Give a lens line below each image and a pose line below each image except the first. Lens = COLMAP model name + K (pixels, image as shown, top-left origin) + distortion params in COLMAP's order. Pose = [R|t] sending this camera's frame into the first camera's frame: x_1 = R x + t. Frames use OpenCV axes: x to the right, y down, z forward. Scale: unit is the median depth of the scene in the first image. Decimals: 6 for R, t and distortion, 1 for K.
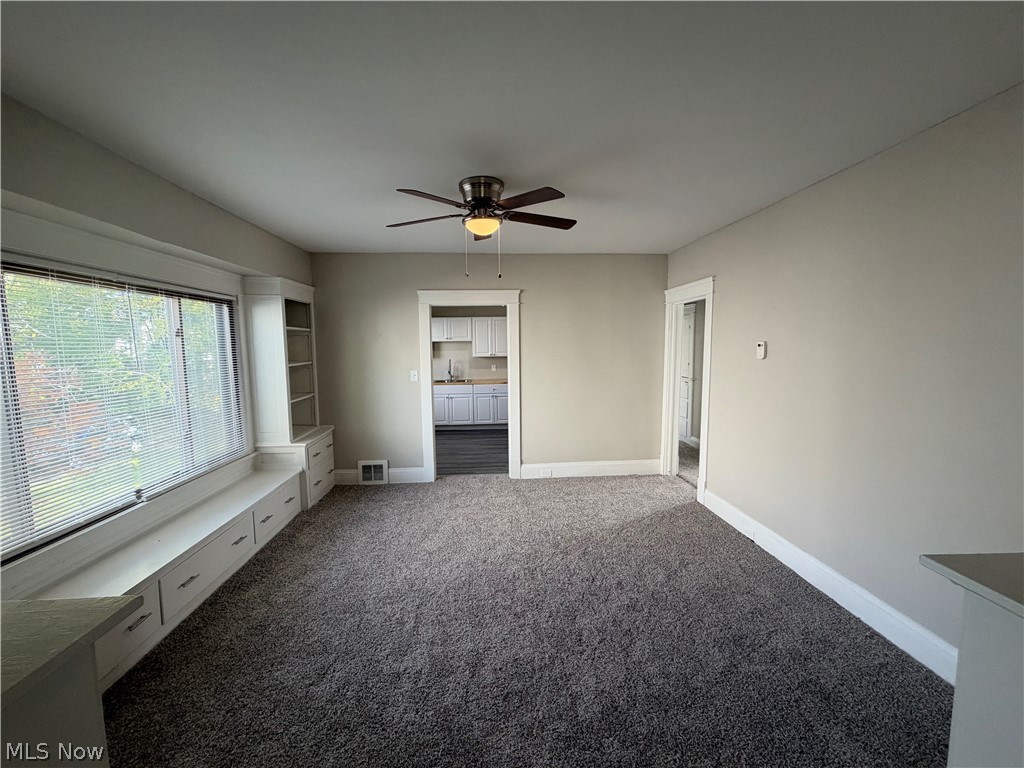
lens RADIAL K [[410.8, 0, 504.8], [0, 410.8, 388.5], [0, 0, 1]] dist [-0.001166, 0.000188]
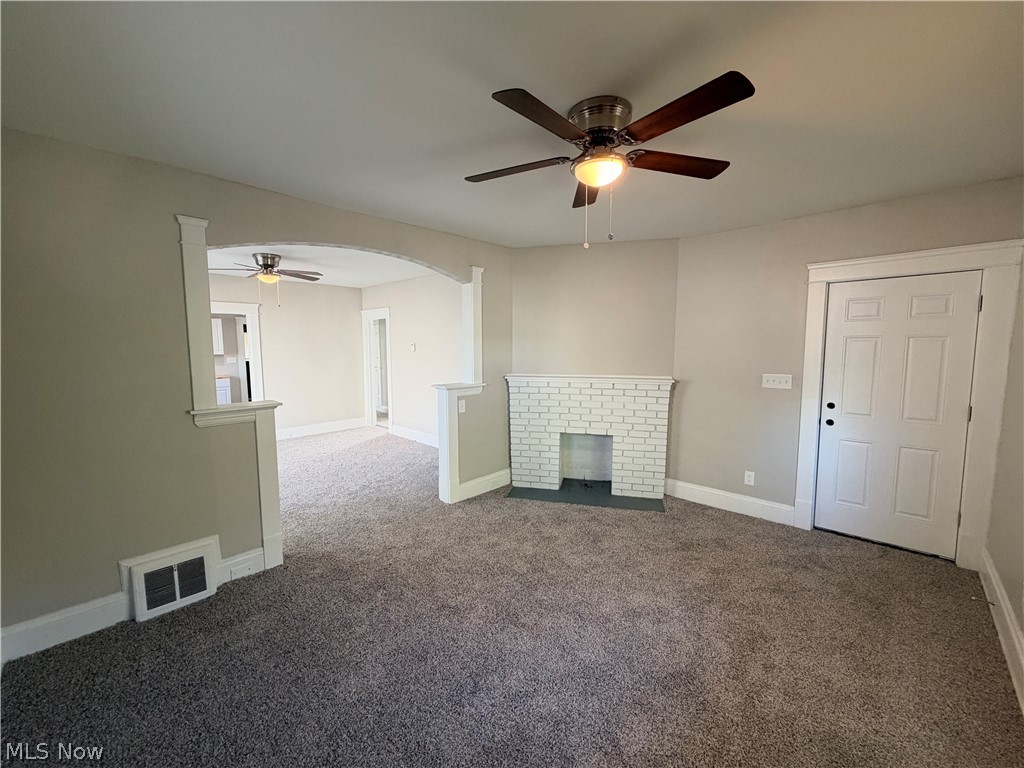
lens RADIAL K [[410.8, 0, 508.6], [0, 410.8, 386.1], [0, 0, 1]] dist [-0.001166, 0.000188]
pose [[0.739084, -0.060556, 0.670885, -0.297755], [0.065051, 0.997712, 0.018393, 0.067691], [-0.670465, 0.030048, 0.741333, -0.606041]]
